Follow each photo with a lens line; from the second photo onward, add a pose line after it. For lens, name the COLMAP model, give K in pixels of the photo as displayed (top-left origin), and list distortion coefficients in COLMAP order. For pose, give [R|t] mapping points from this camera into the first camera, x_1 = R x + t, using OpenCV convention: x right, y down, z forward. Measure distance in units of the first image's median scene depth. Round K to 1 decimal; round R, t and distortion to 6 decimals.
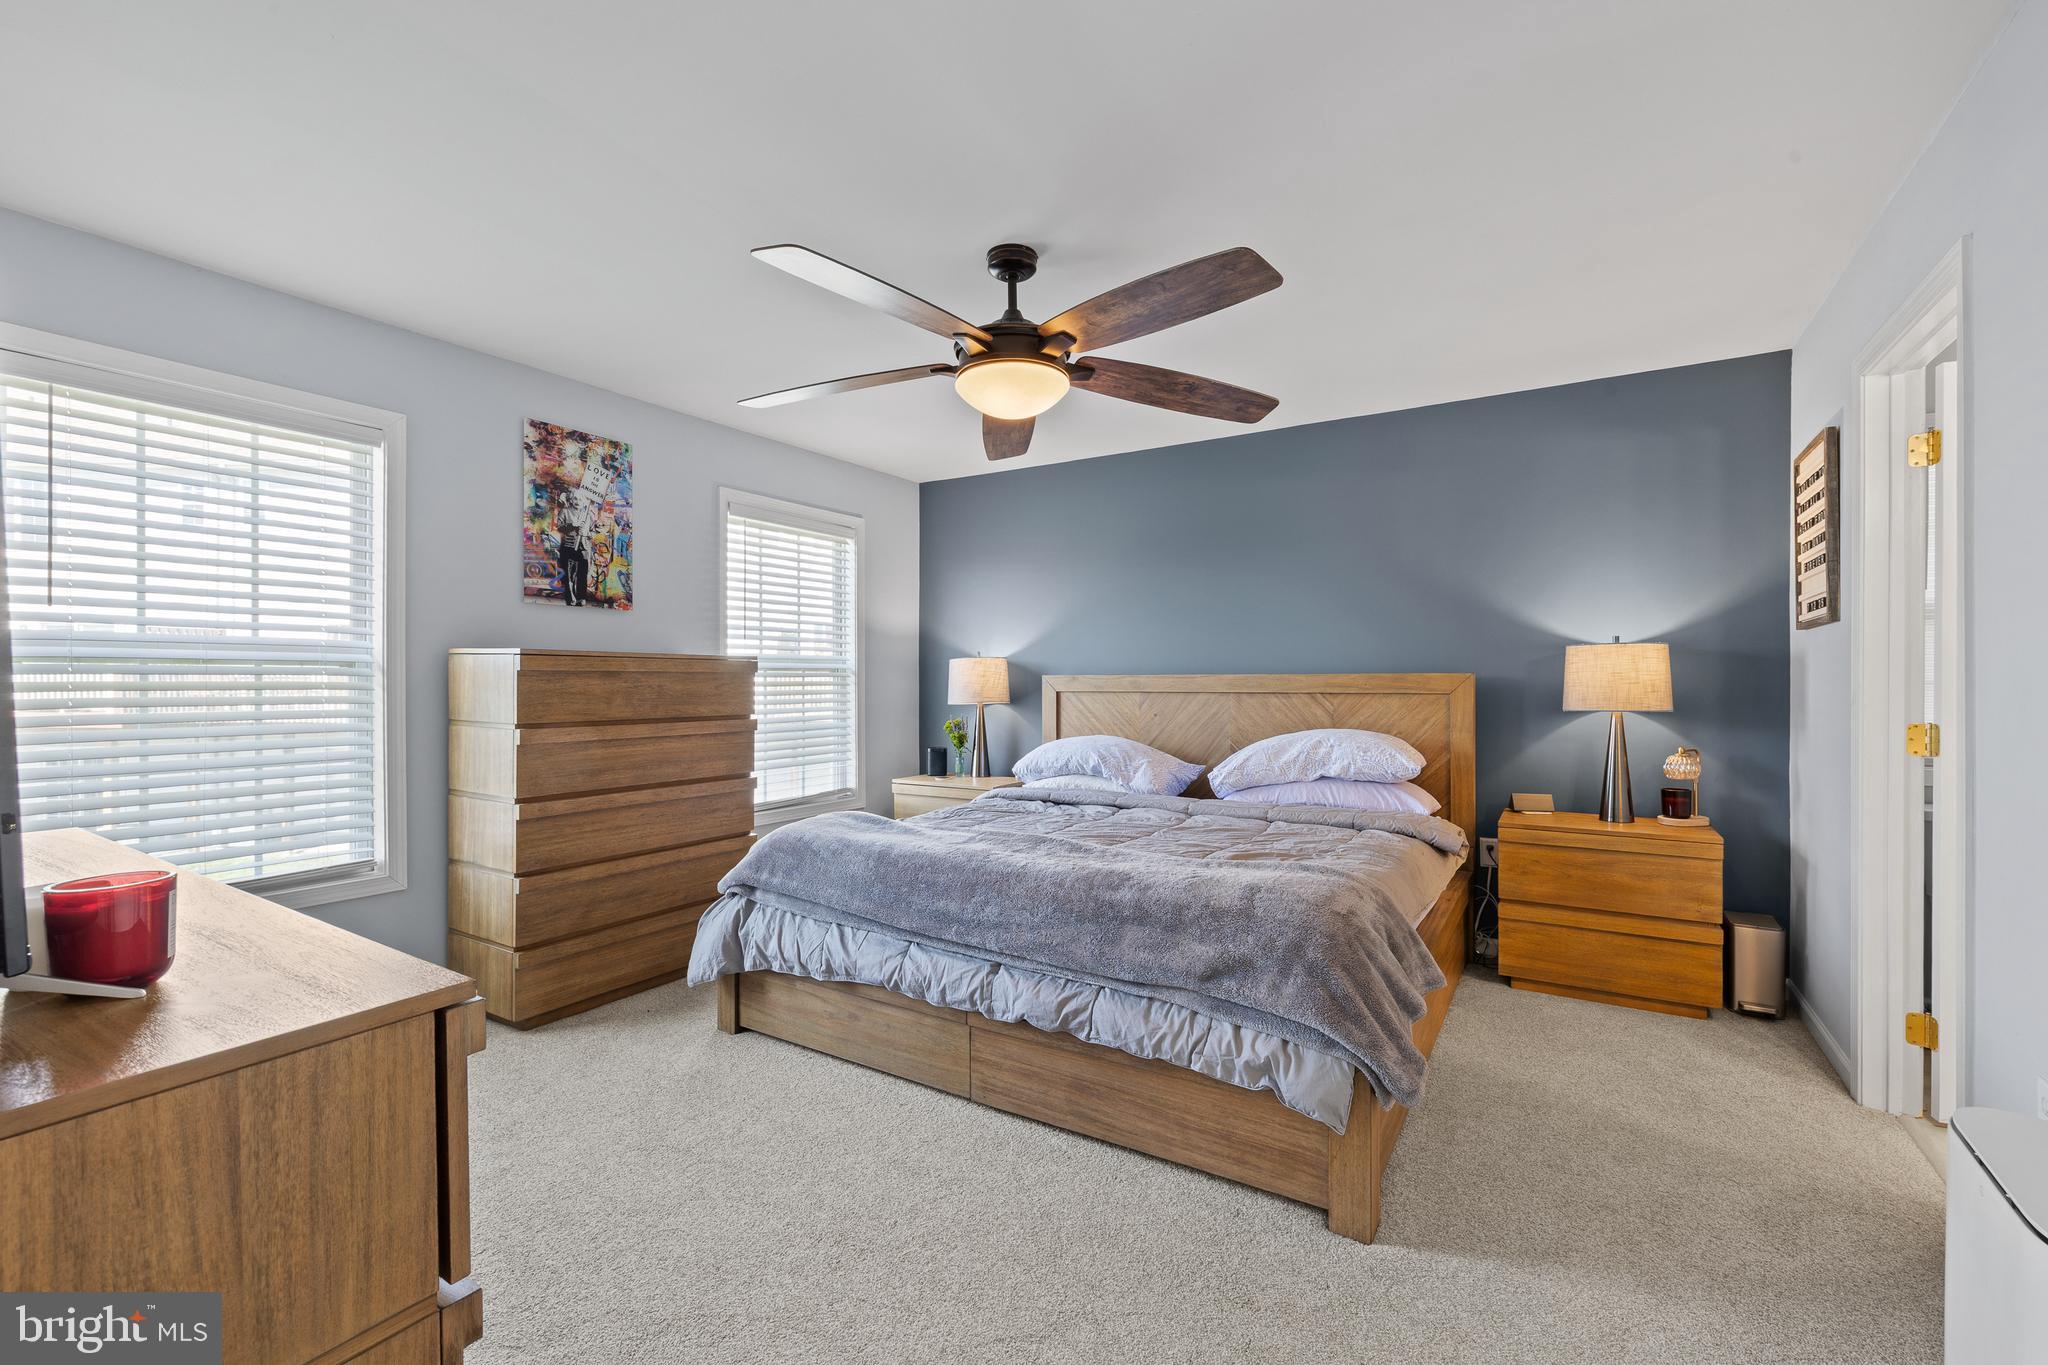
lens RADIAL K [[870.5, 0, 1026.8], [0, 870.5, 683.5], [0, 0, 1]] dist [-0.000856, 0.000645]
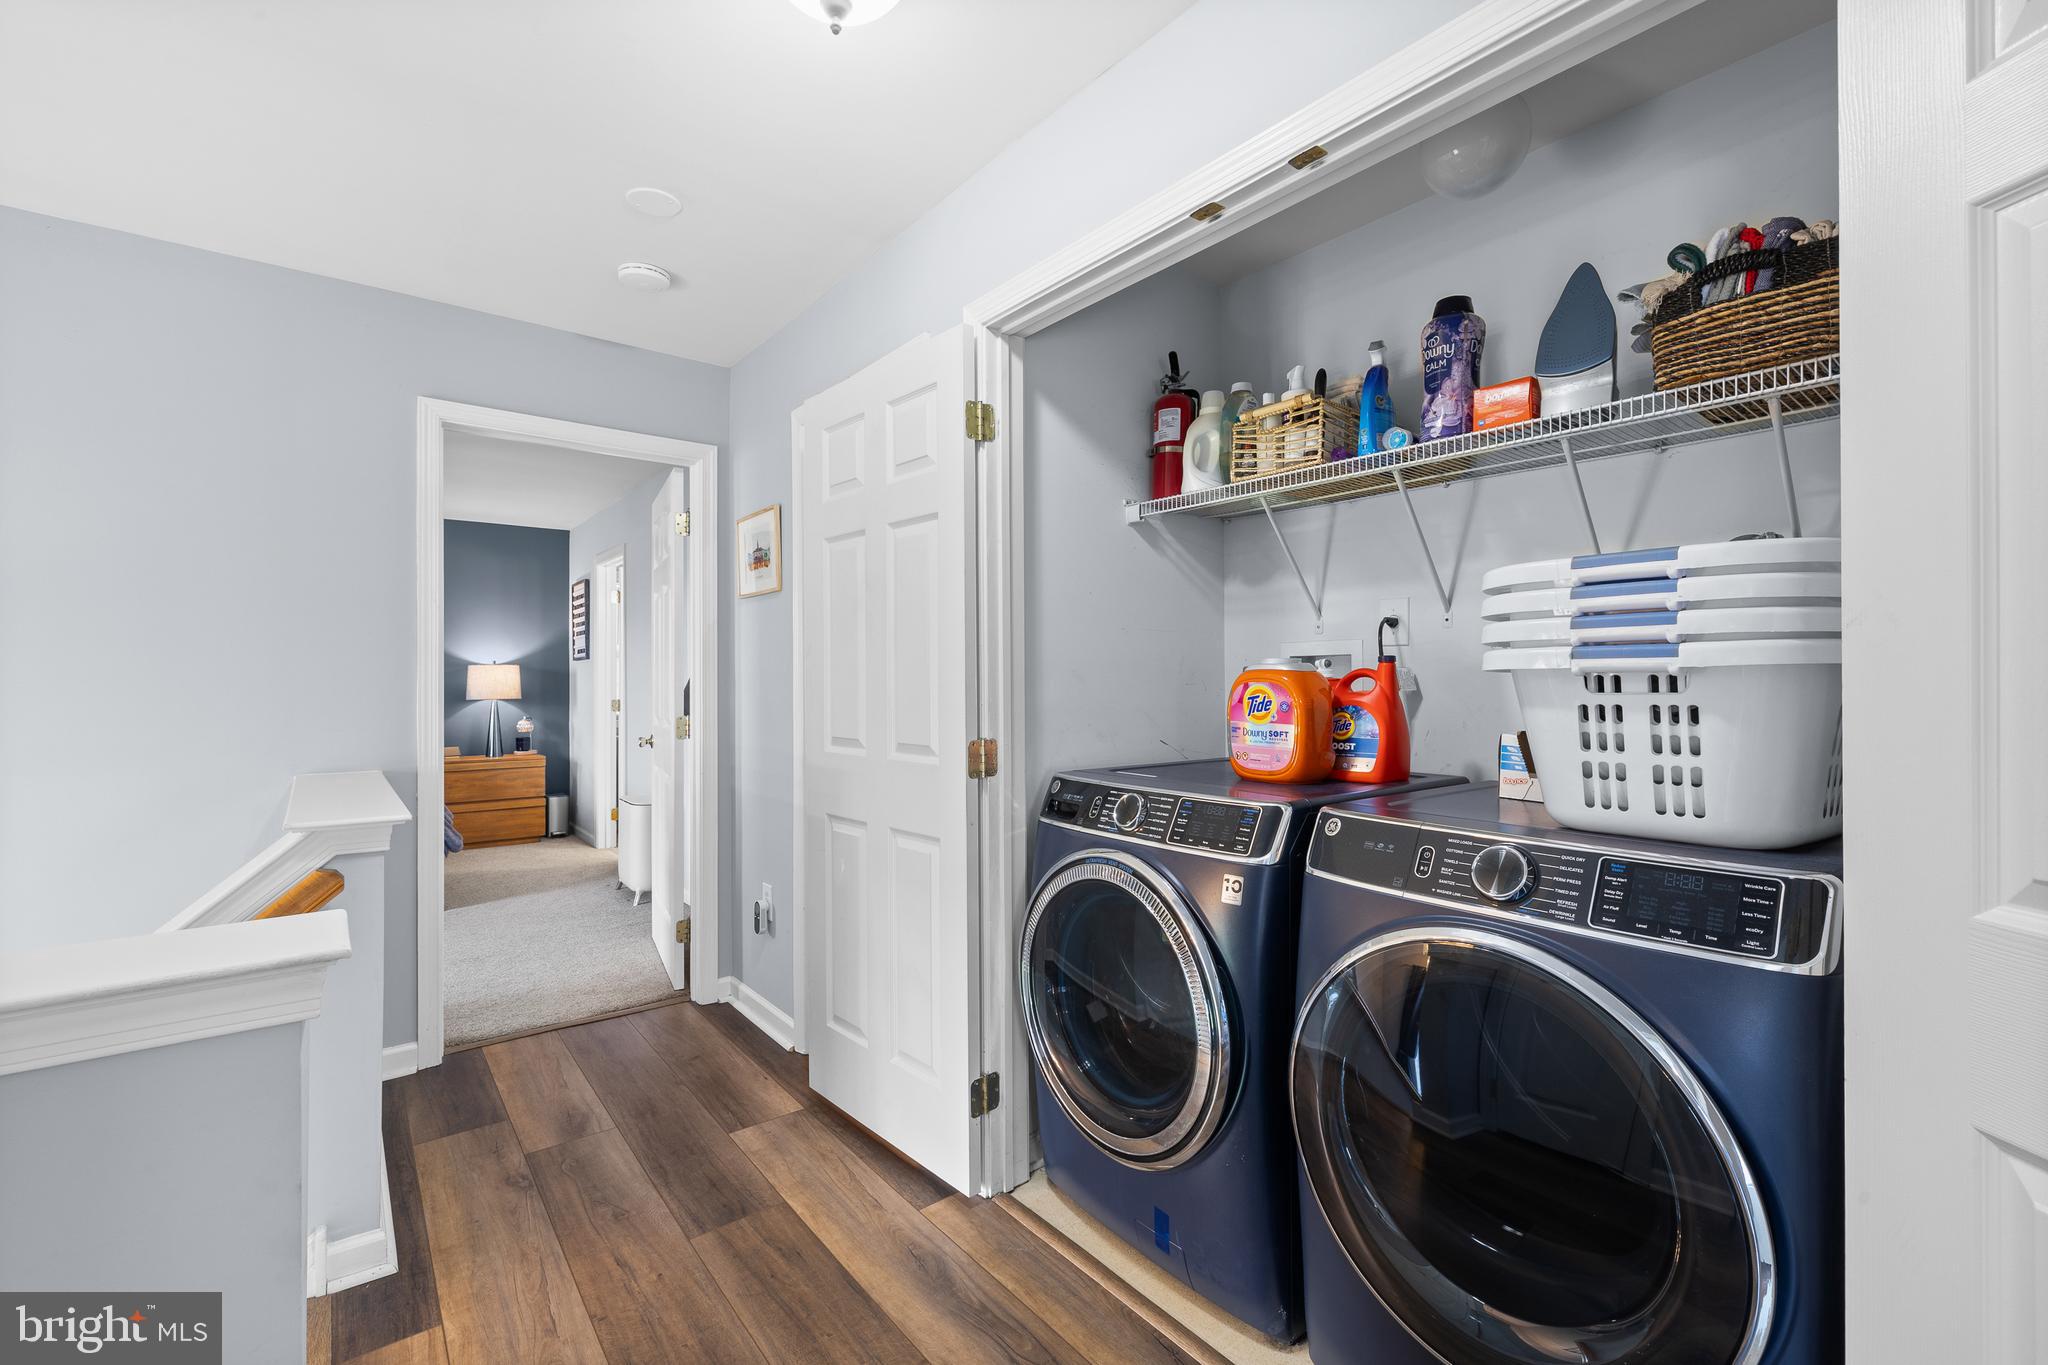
lens RADIAL K [[870.5, 0, 1025.6], [0, 870.5, 679.6], [0, 0, 1]] dist [-0.000856, 0.000645]
pose [[0.330239, 0.001018, 0.943897, -0.841755], [0.003745, 0.999990, -0.002389, -0.003649], [-0.943890, 0.004324, 0.330232, -0.836728]]
